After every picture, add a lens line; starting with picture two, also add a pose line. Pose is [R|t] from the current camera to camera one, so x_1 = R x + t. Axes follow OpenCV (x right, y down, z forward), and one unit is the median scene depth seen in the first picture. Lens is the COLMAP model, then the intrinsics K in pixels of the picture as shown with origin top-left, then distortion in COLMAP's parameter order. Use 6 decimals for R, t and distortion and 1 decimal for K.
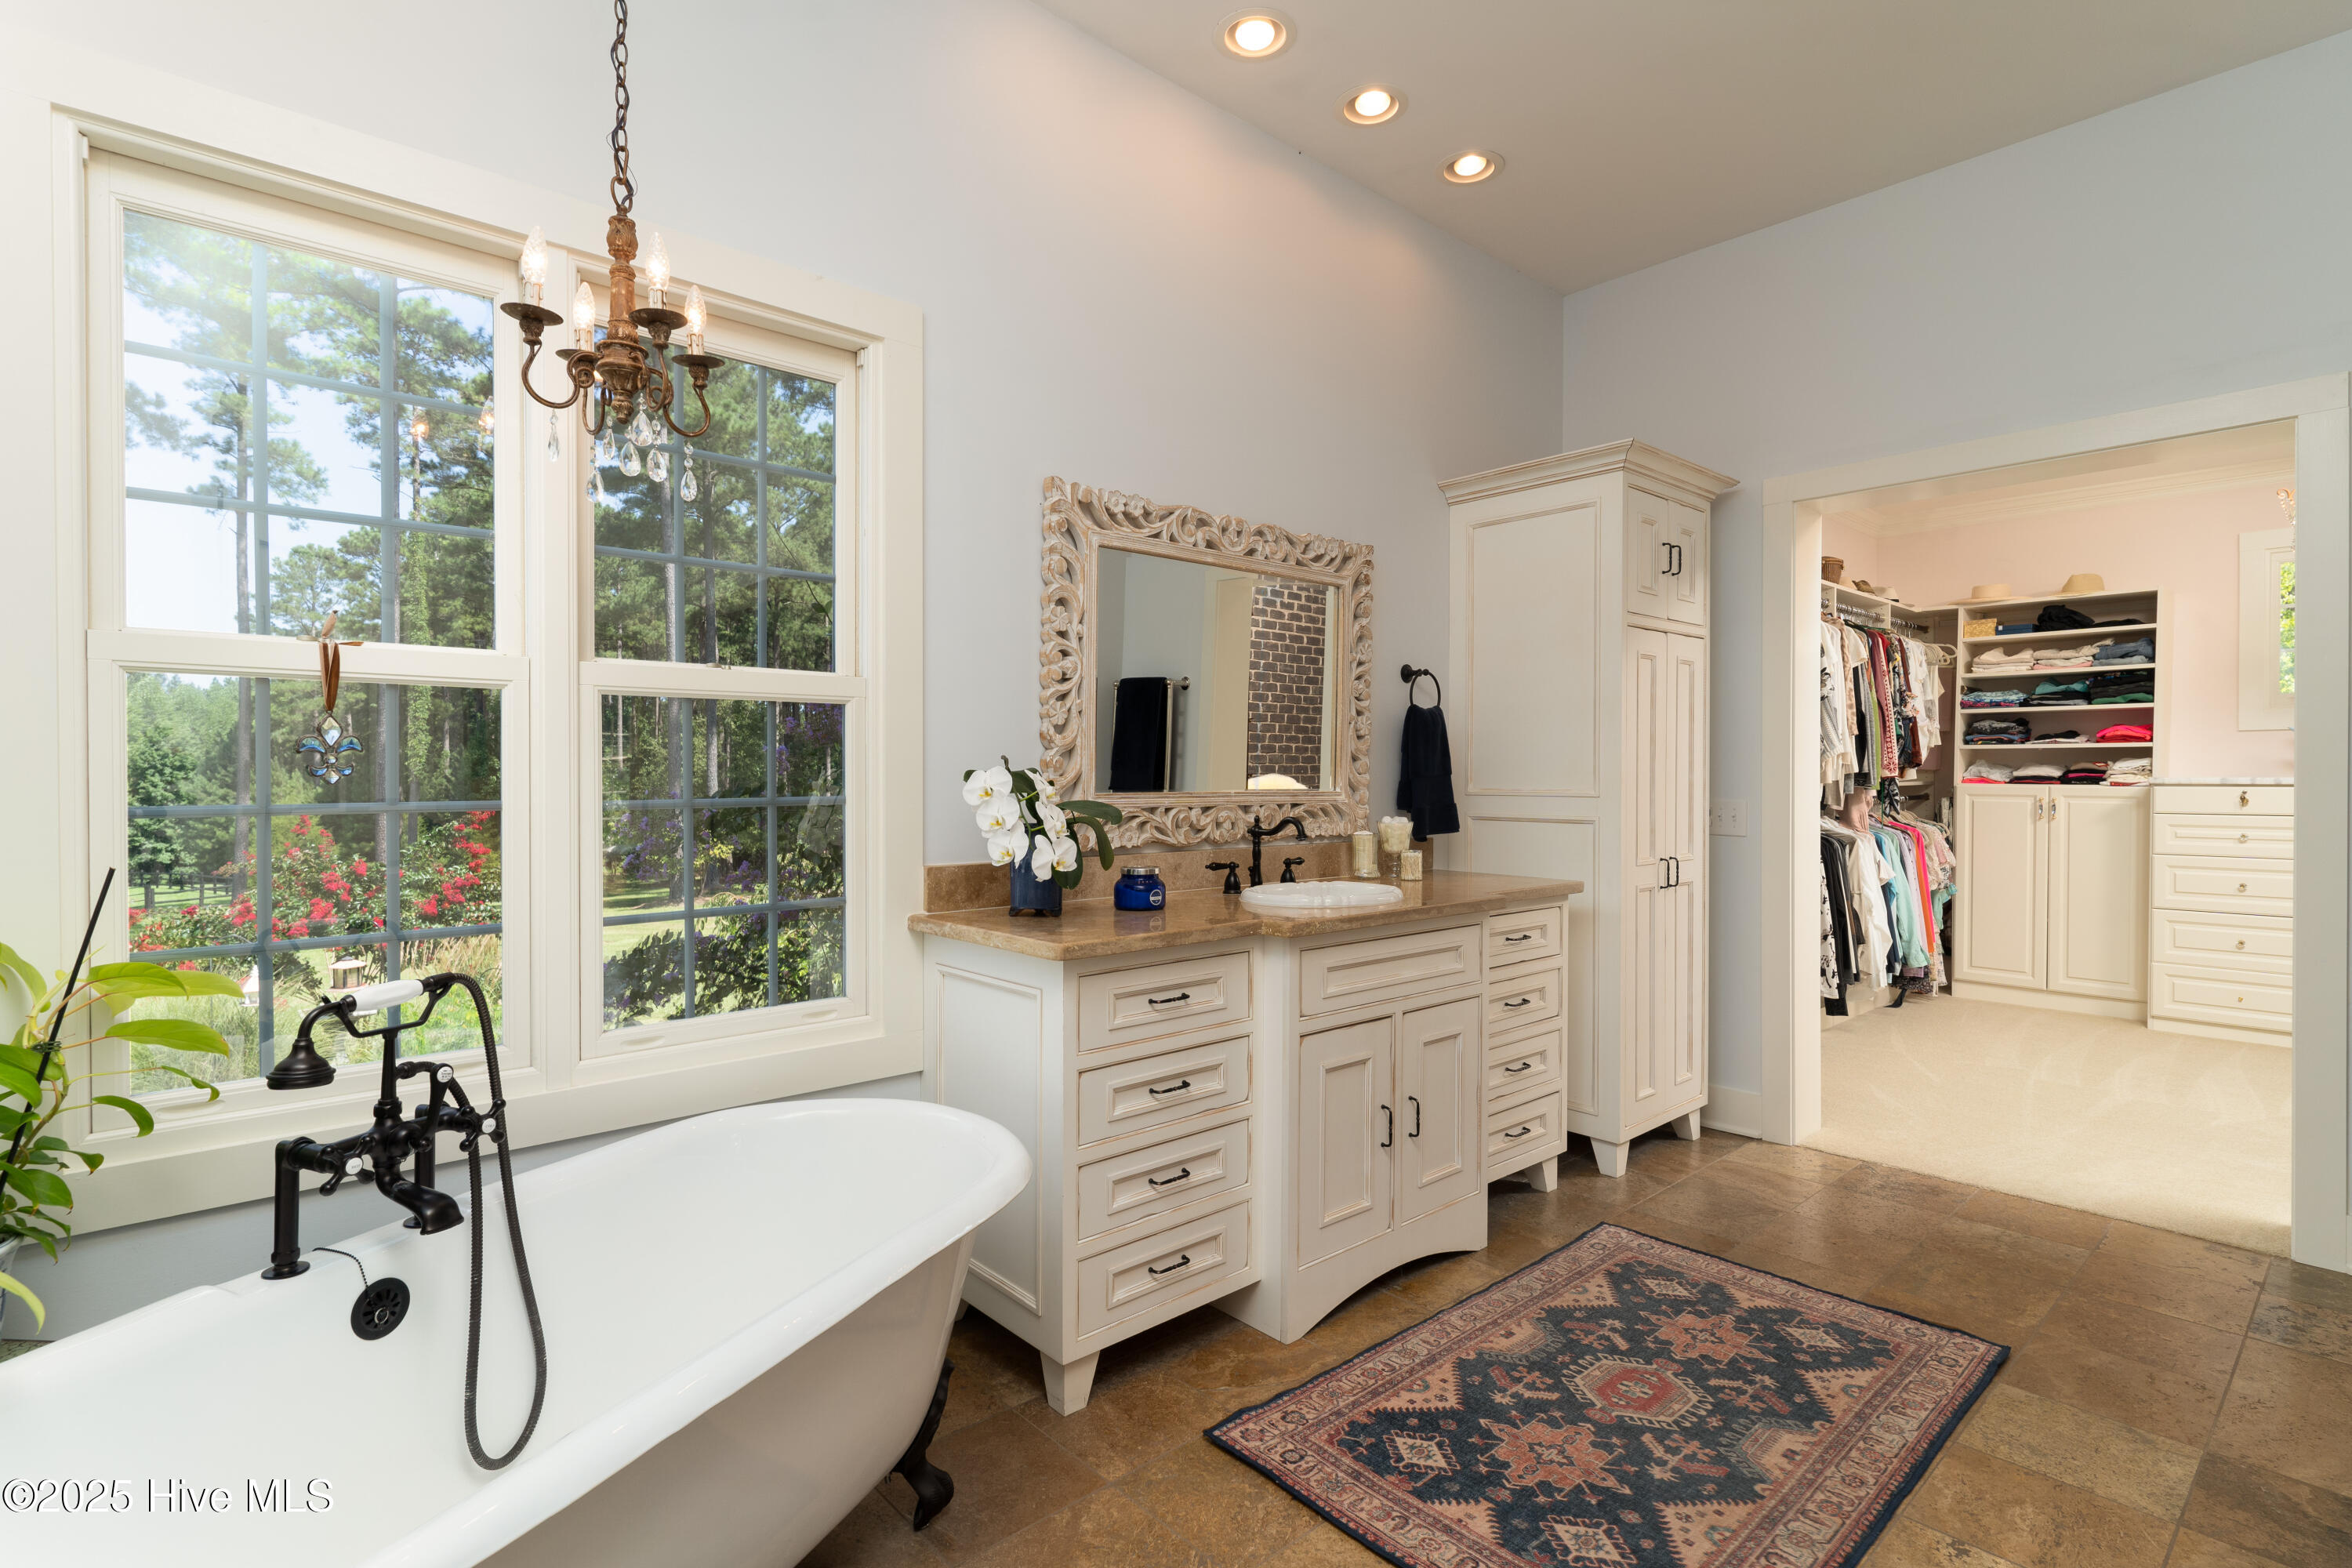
lens RADIAL K [[1119.0, 0, 1176.0], [0, 1119.0, 784.0], [0, 0, 1]] dist [0.002720, -0.000527]
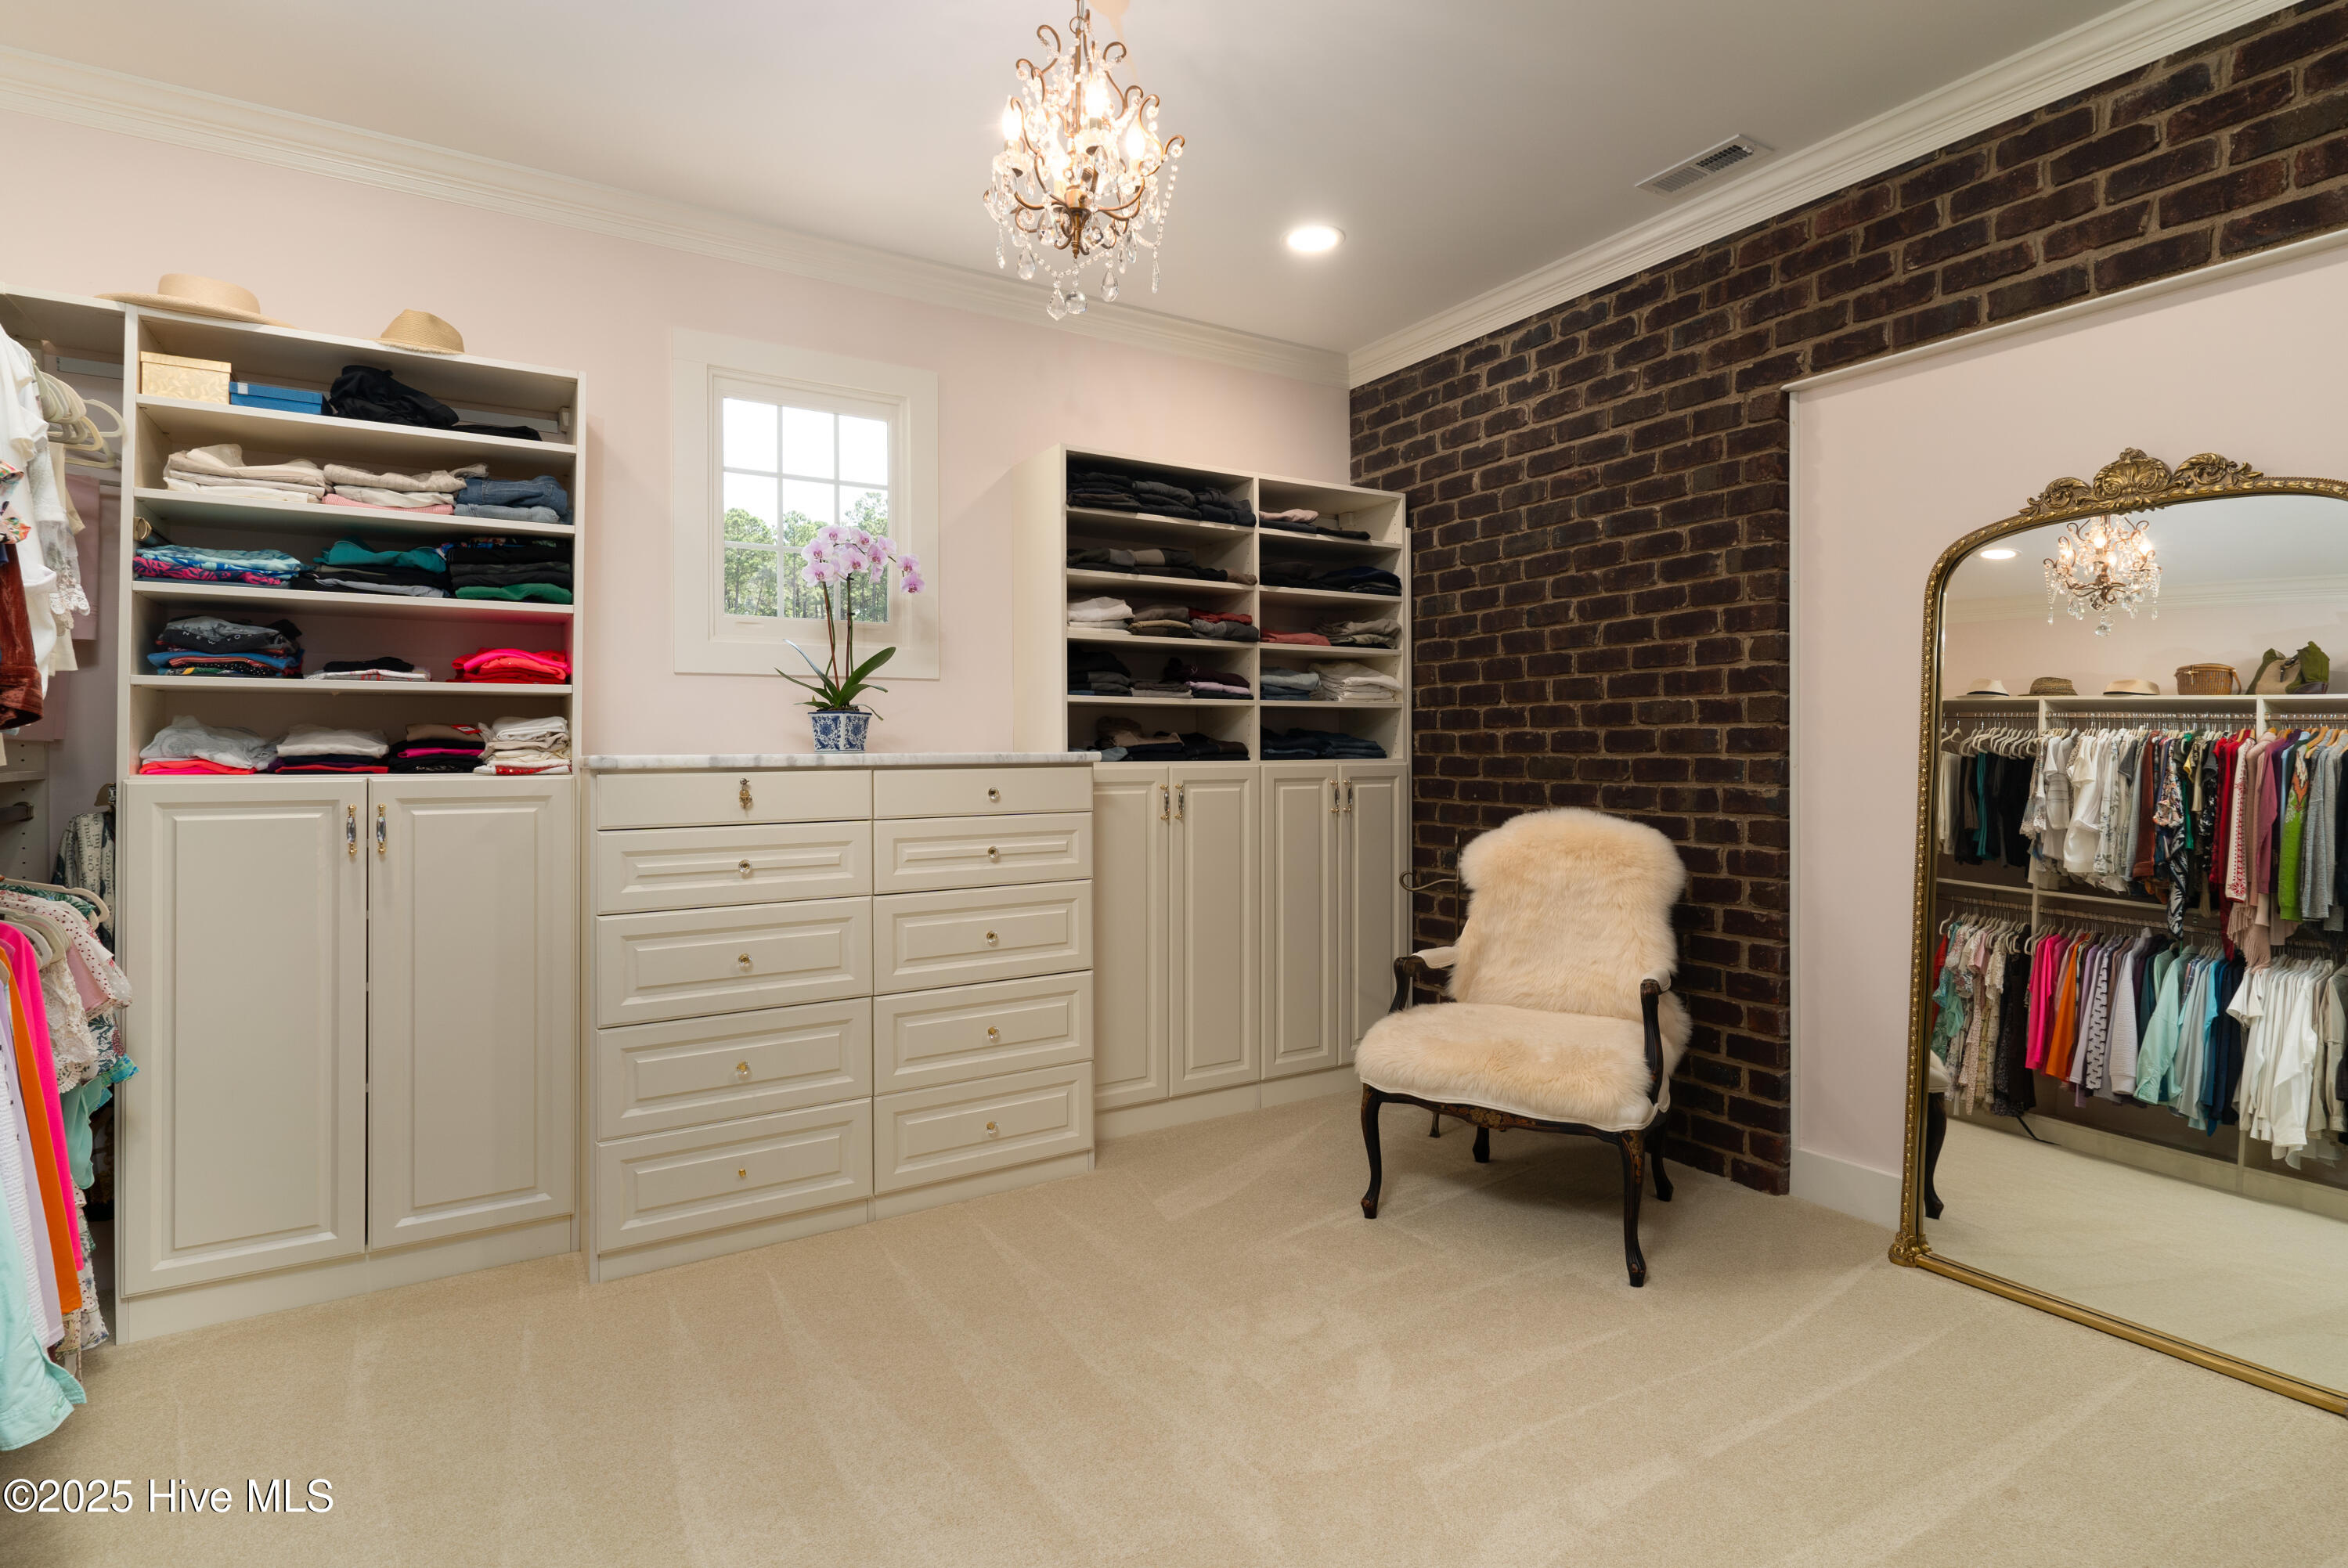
lens RADIAL K [[1139.2, 0, 1182.2], [0, 1139.2, 749.5], [0, 0, 1]] dist [0.000452, -0.000276]
pose [[0.156108, -0.005064, 0.987727, 0.843995], [0.014278, 0.999894, 0.002870, -0.012858], [-0.987637, 0.013655, 0.156164, 1.327207]]
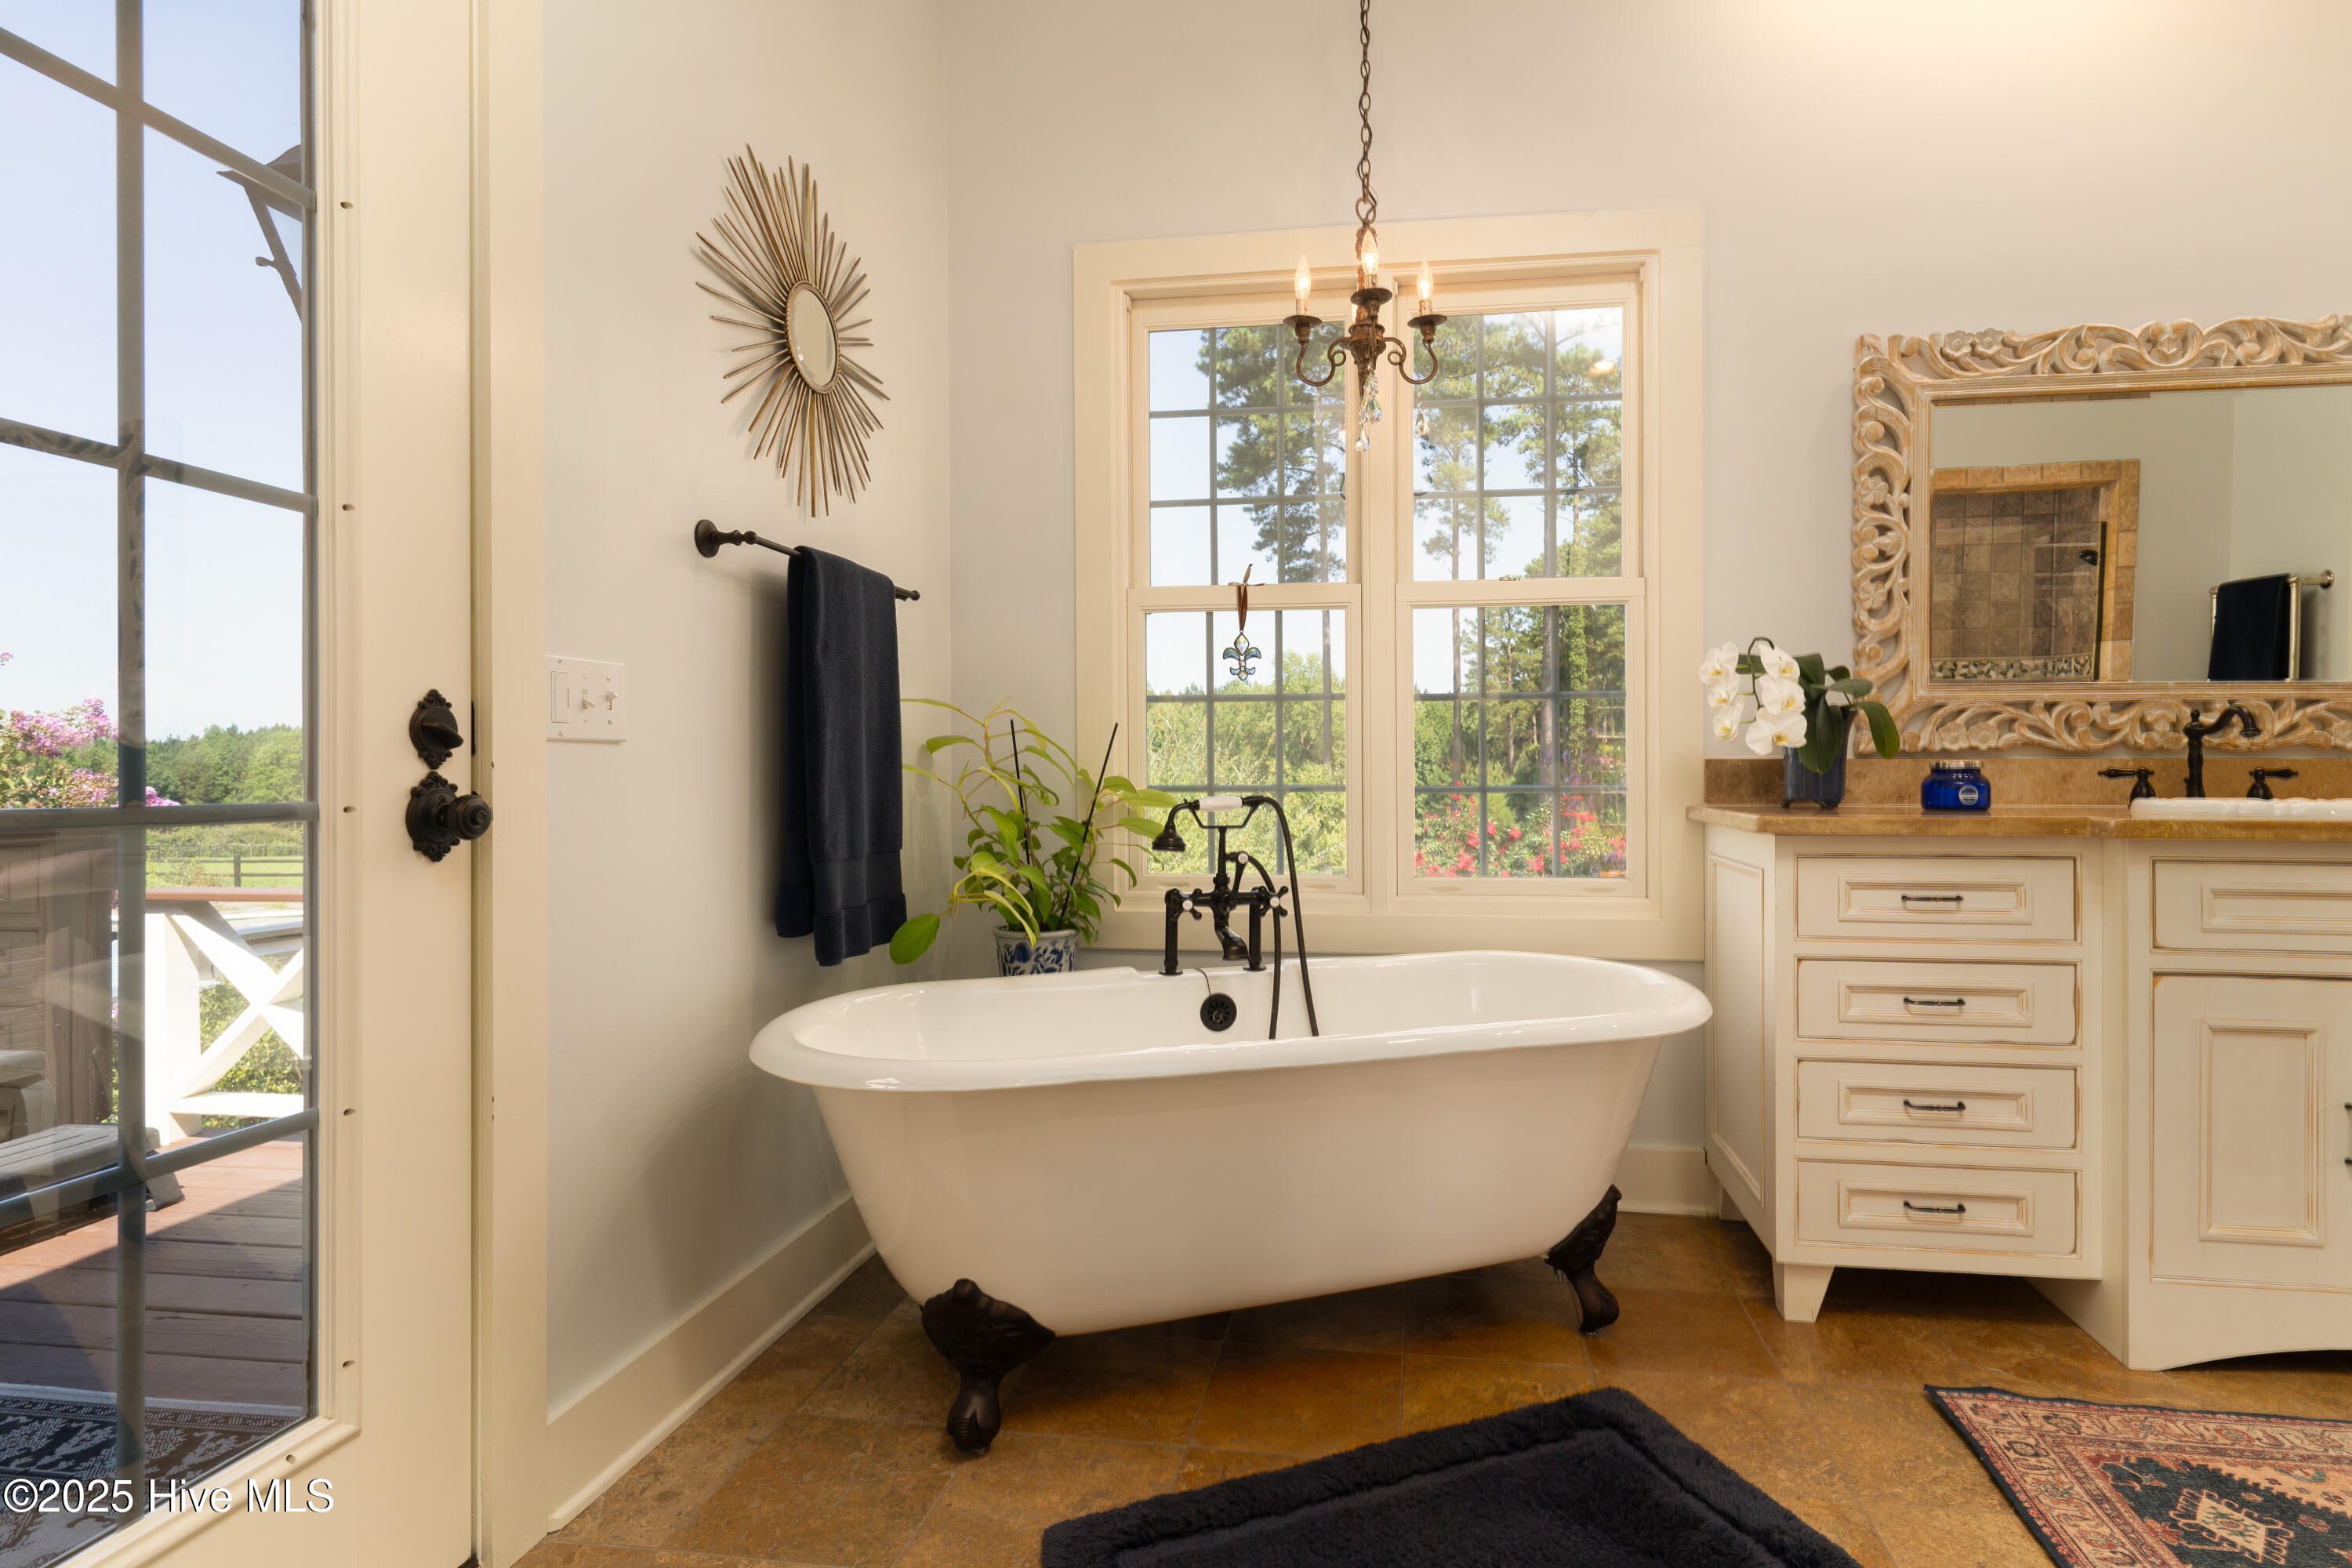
lens RADIAL K [[1152.3, 0, 1274.7], [0, 1152.3, 774.9], [0, 0, 1]] dist [0.001223, -0.000690]
pose [[0.651999, 0.002973, -0.758214, 0.283399], [-0.004259, 0.999991, 0.000259, 0.082457], [0.758208, 0.003060, 0.652006, 0.027250]]
